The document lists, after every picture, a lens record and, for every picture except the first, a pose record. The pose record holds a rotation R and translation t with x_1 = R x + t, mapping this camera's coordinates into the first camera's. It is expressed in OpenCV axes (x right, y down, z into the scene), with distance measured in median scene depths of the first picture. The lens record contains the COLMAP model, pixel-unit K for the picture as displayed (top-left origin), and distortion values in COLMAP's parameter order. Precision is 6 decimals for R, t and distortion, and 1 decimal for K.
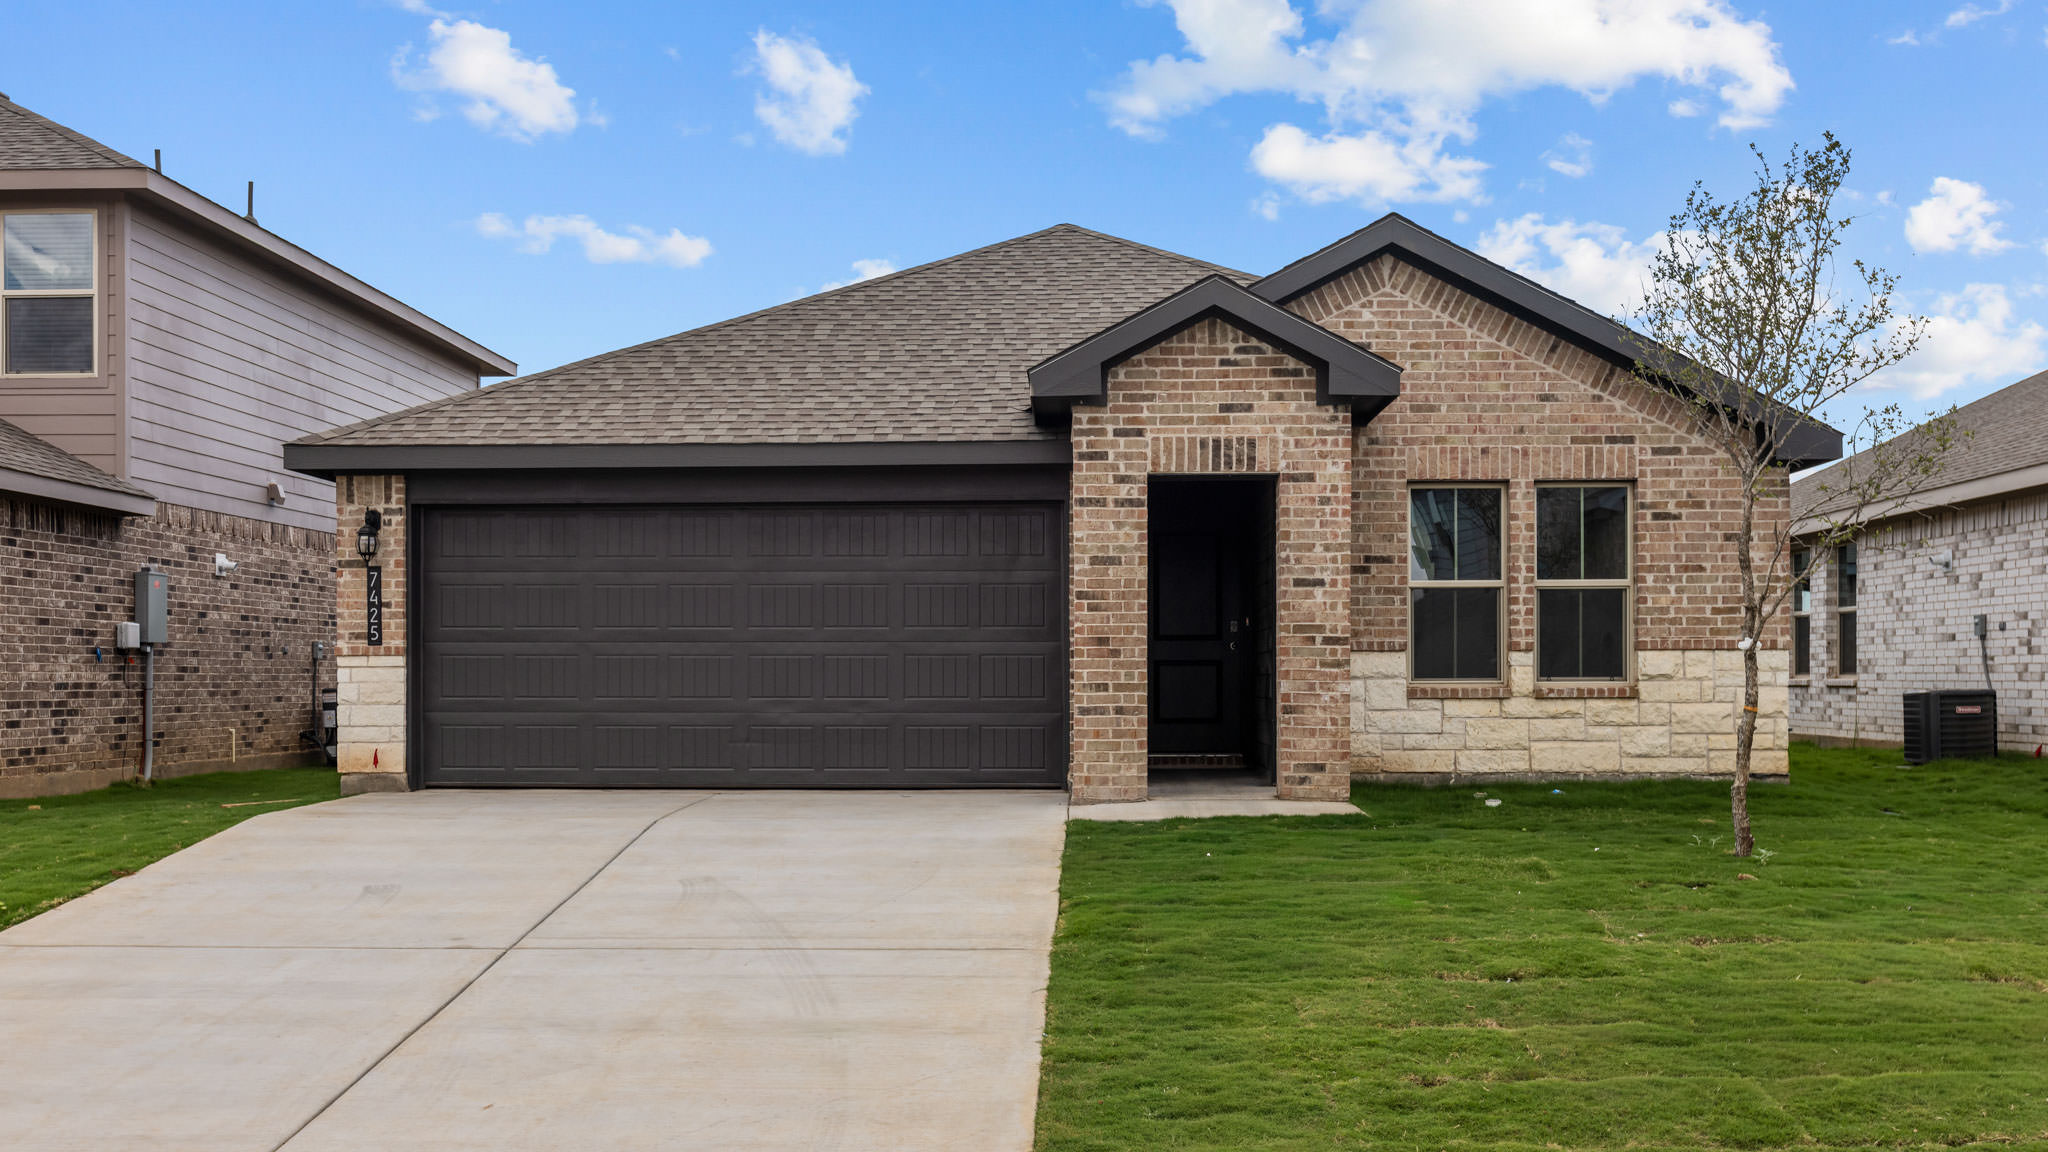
lens RADIAL K [[1989.3, 0, 1026.9], [0, 1989.3, 620.1], [0, 0, 1]] dist [0.005425, 0.000000]
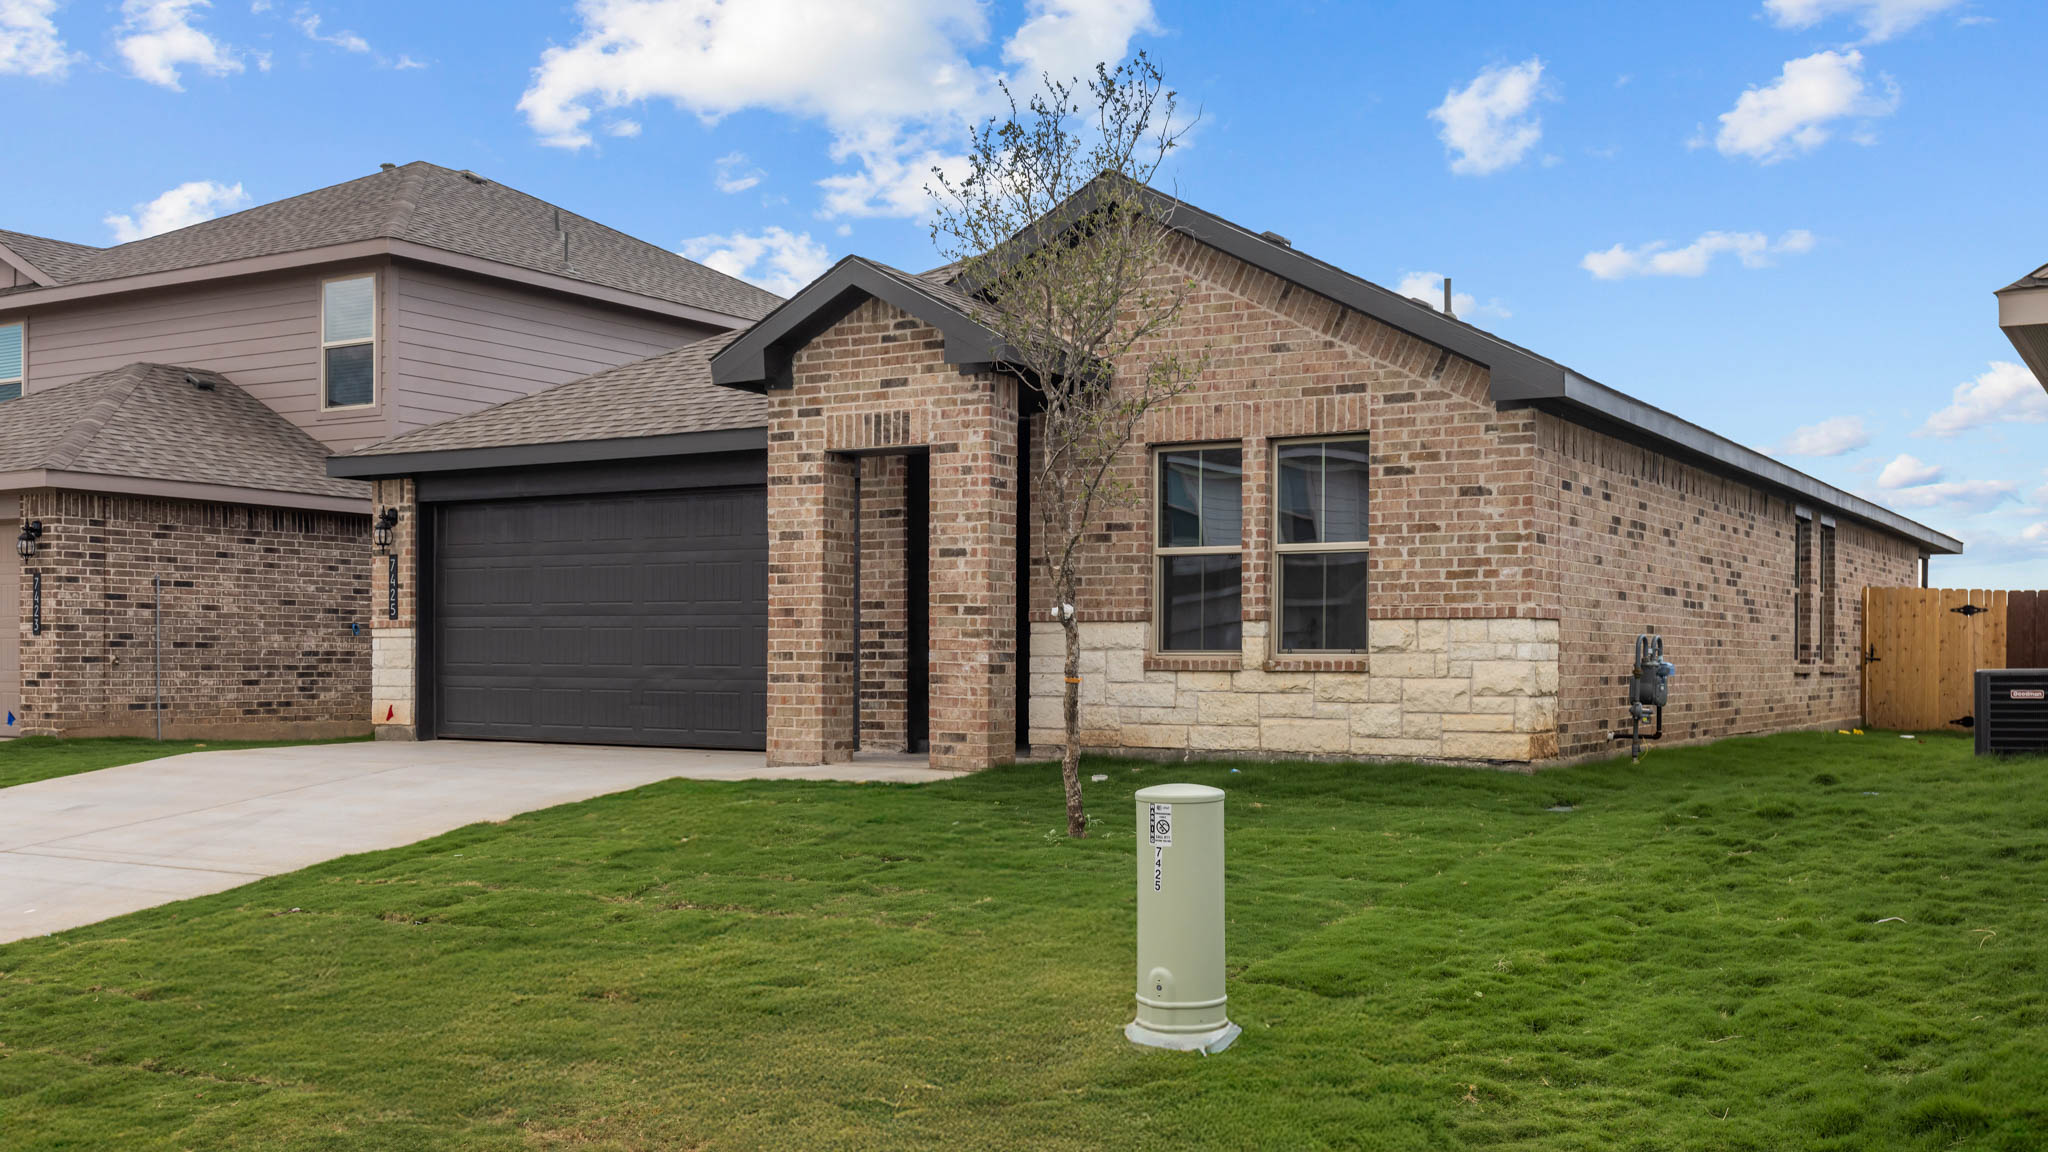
lens RADIAL K [[1989.3, 0, 1015.0], [0, 1989.3, 595.1], [0, 0, 1]] dist [0.005425, 0.000000]
pose [[0.872313, -0.009708, -0.488852, 0.607688], [0.007850, 0.999952, -0.005850, 0.008040], [0.488885, 0.001266, 0.872347, 0.130241]]
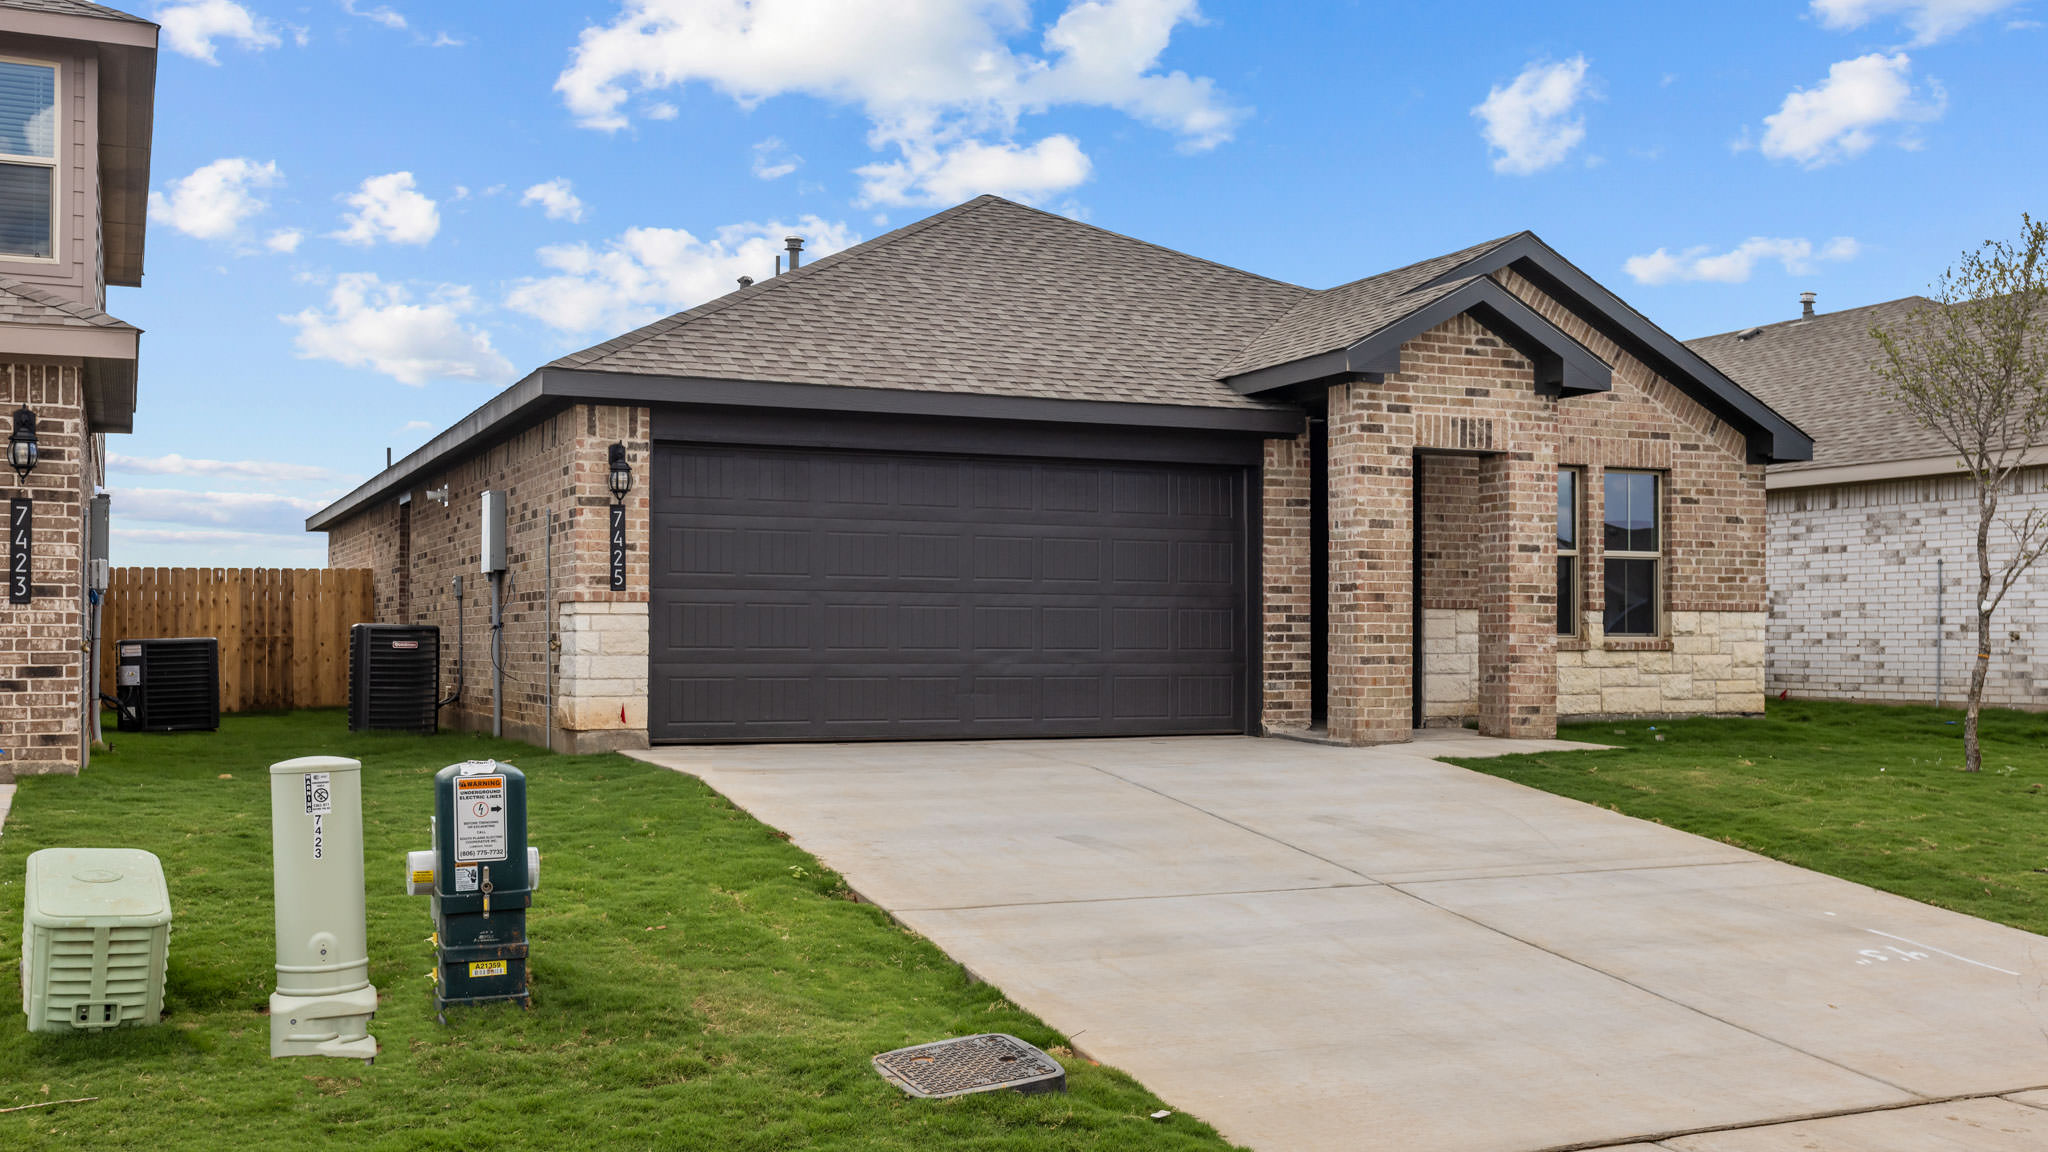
lens RADIAL K [[1989.3, 0, 1009.0], [0, 1989.3, 558.8], [0, 0, 1]] dist [0.005425, 0.000000]
pose [[0.896558, 0.022669, 0.442346, -0.584956], [-0.016732, 0.999710, -0.017319, 0.011070], [-0.442611, 0.008126, 0.896677, 0.096262]]
